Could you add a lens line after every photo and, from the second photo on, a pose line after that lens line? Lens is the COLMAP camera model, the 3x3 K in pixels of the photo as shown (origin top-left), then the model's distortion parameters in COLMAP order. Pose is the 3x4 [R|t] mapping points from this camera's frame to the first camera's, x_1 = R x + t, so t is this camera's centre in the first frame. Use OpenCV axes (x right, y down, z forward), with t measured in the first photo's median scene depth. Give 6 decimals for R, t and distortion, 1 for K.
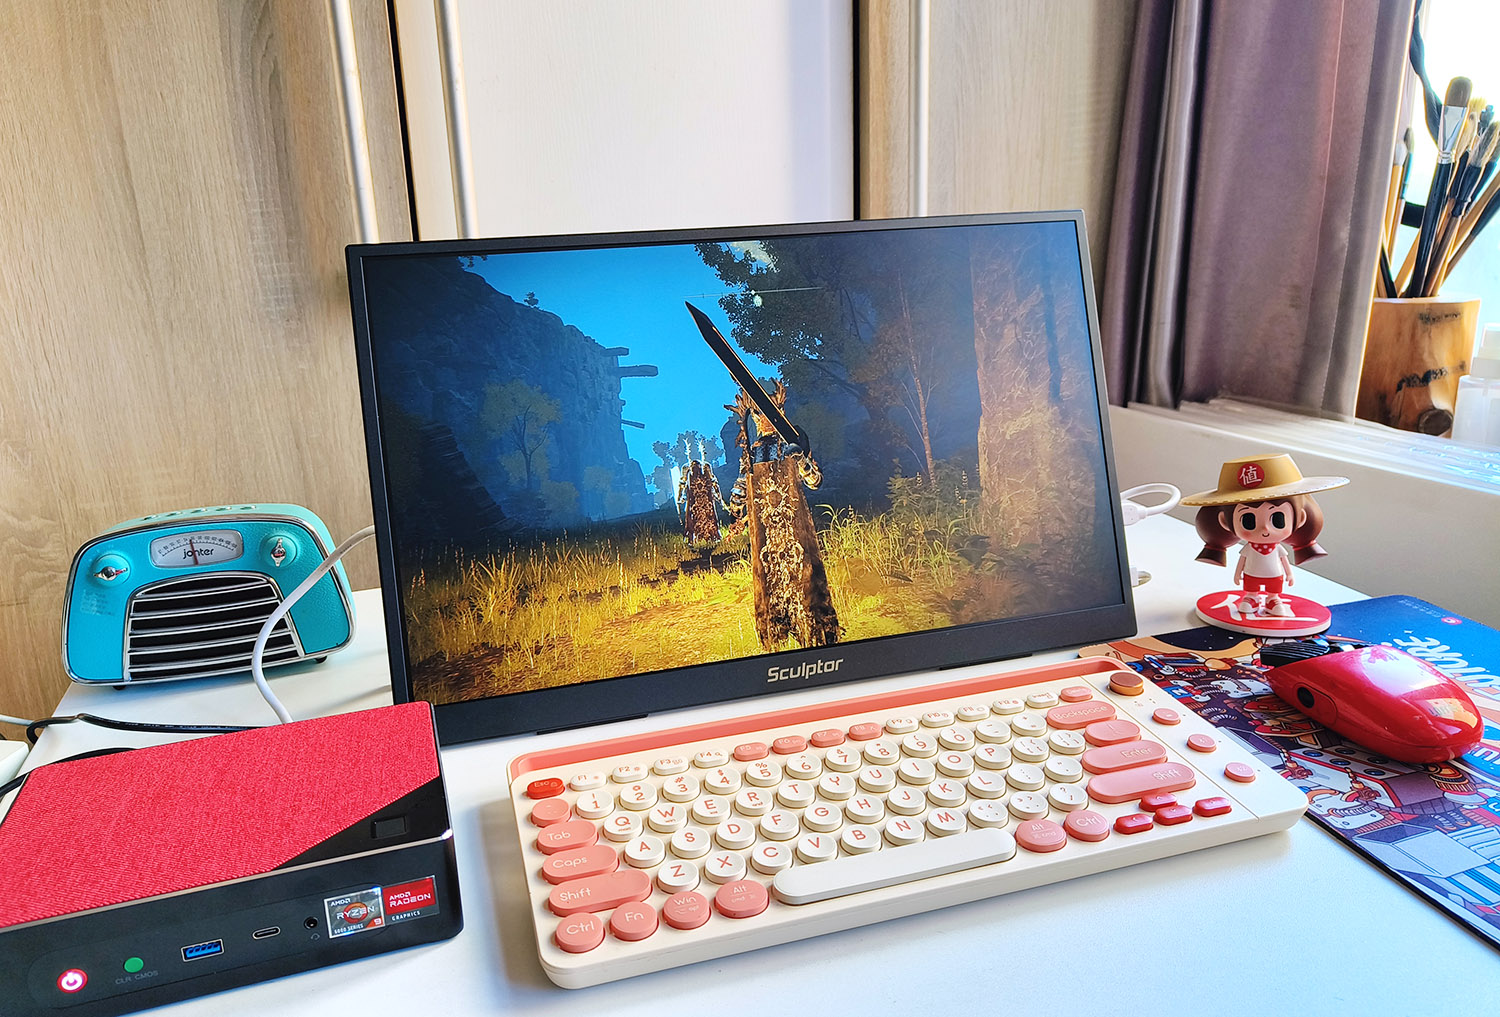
lens RADIAL K [[1160.5, 0, 747.4], [0, 1160.5, 513.3], [0, 0, 1]] dist [0.006831, -0.000836]
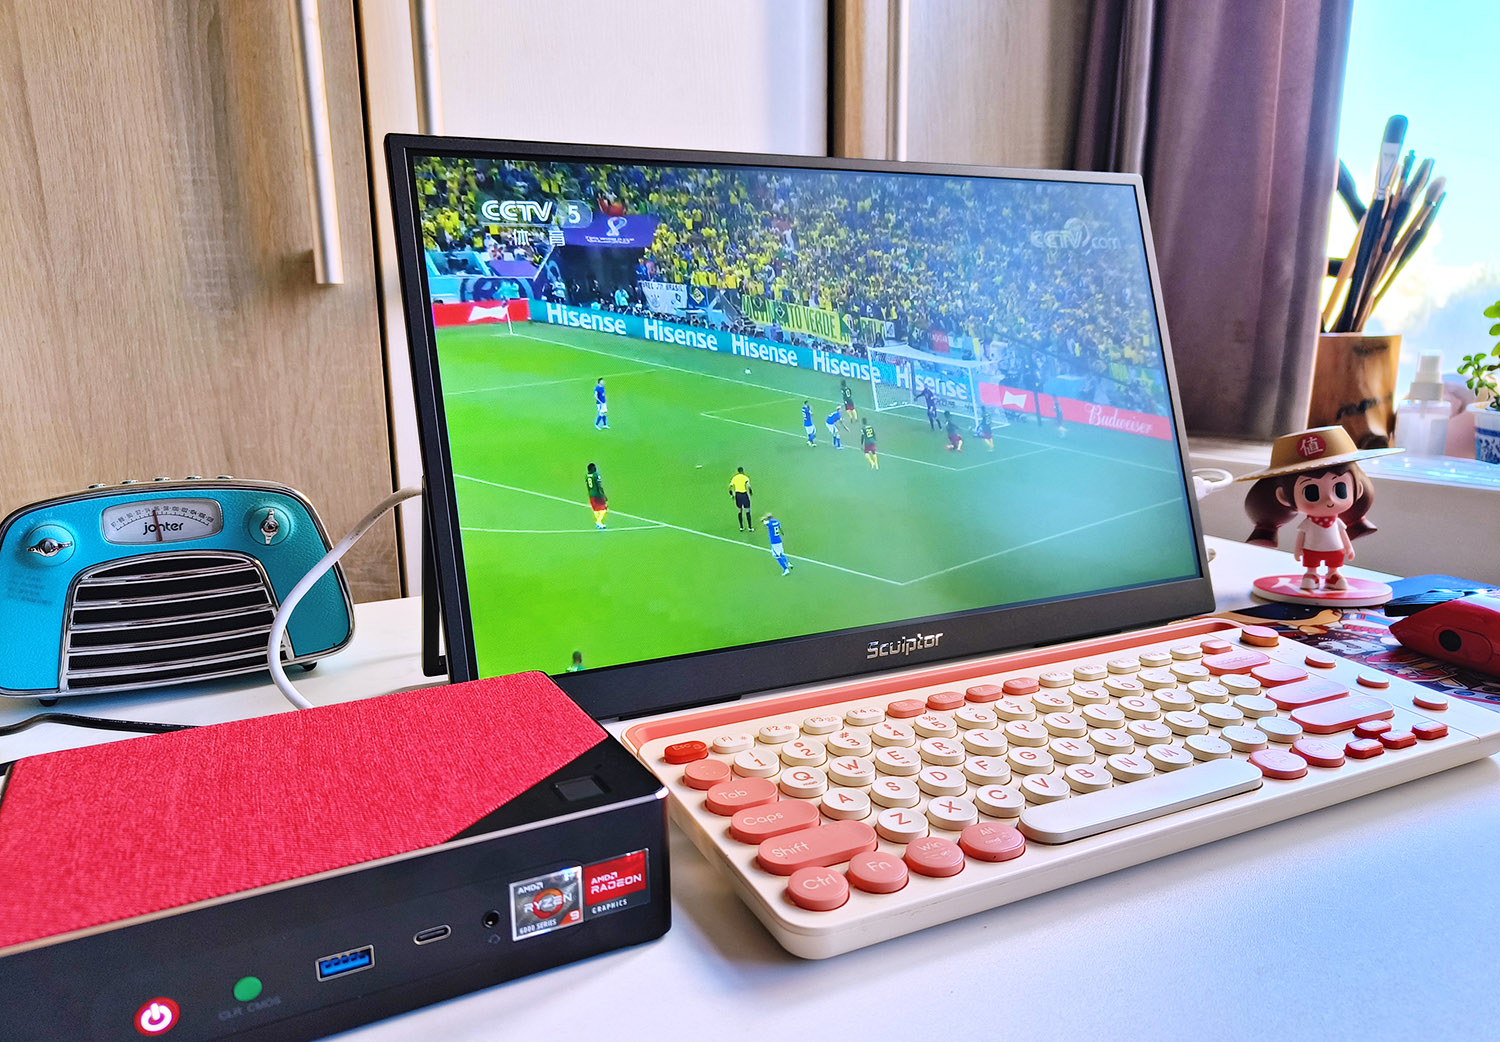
lens RADIAL K [[1147.3, 0, 819.0], [0, 1147.3, 539.7], [0, 0, 1]] dist [0.010298, -0.003434]
pose [[0.983428, -0.017020, 0.180496, -0.128444], [0.029281, 0.997424, -0.065485, 0.081713], [-0.178916, 0.069684, 0.981393, 0.103883]]
